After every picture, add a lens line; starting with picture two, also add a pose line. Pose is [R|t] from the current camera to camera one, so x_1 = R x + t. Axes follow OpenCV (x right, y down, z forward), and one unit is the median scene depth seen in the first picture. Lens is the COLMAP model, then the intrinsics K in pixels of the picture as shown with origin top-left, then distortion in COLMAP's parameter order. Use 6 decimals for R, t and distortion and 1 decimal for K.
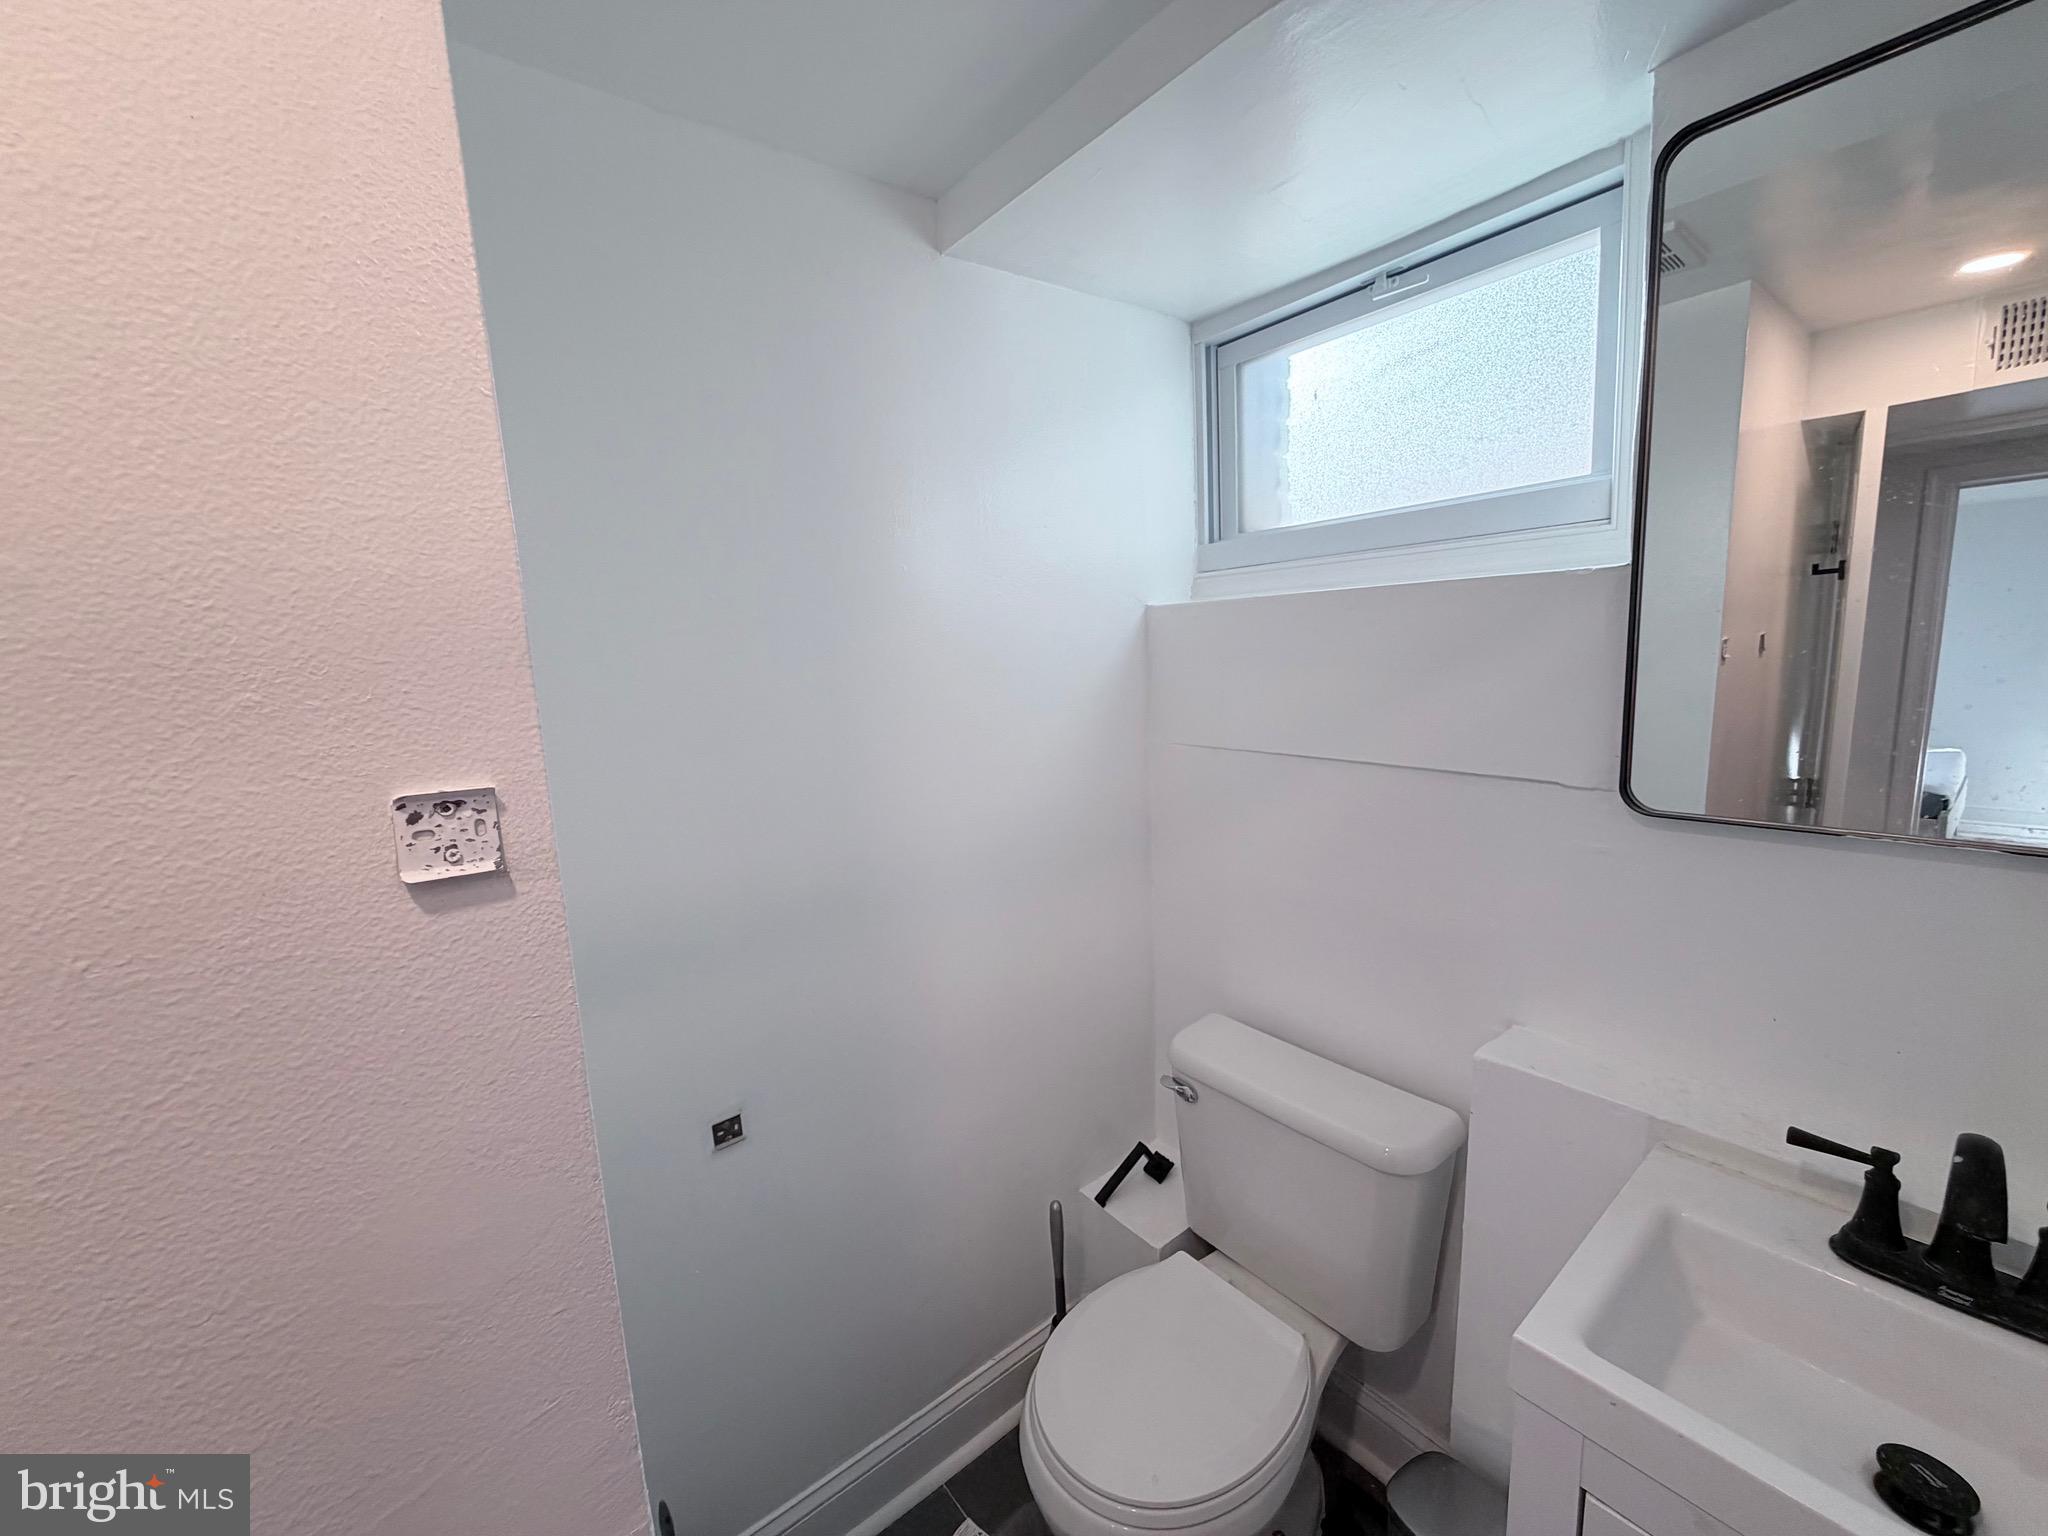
lens RADIAL K [[813.9, 0, 1029.0], [0, 813.9, 773.8], [0, 0, 1]] dist [0.000223, -0.000412]
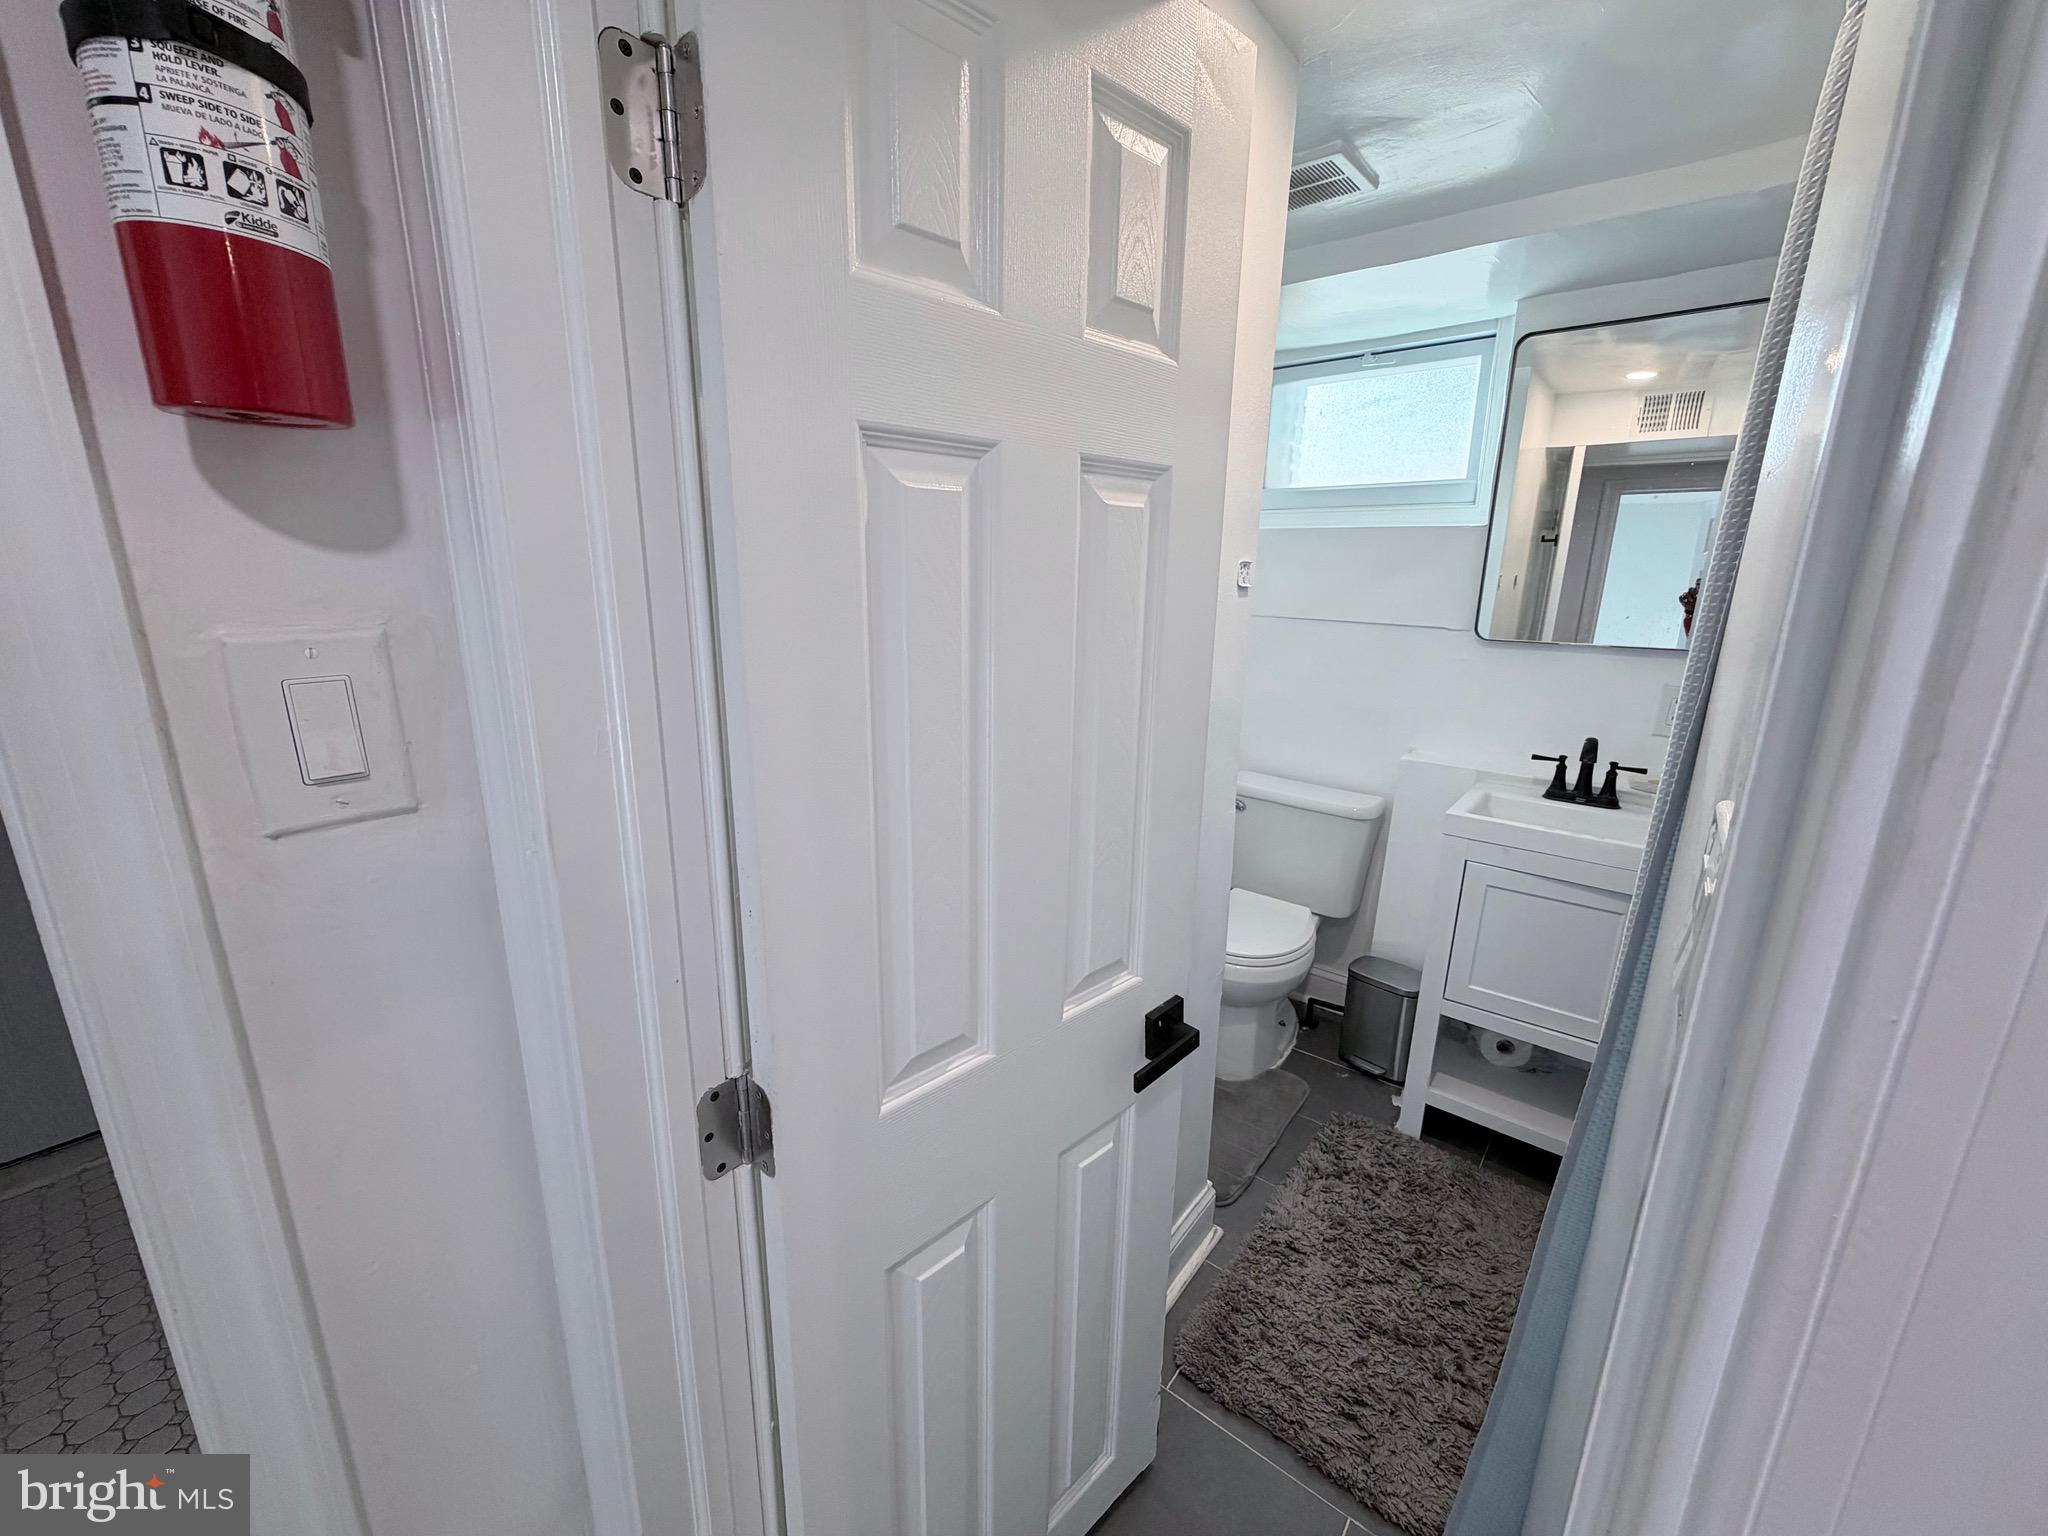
lens RADIAL K [[813.9, 0, 1021.4], [0, 813.9, 780.6], [0, 0, 1]] dist [0.000223, -0.000412]
pose [[0.973385, 0.007755, 0.229045, -0.754246], [-0.028496, 0.995767, 0.087384, 0.210789], [-0.227398, -0.091585, 0.969486, -0.697097]]
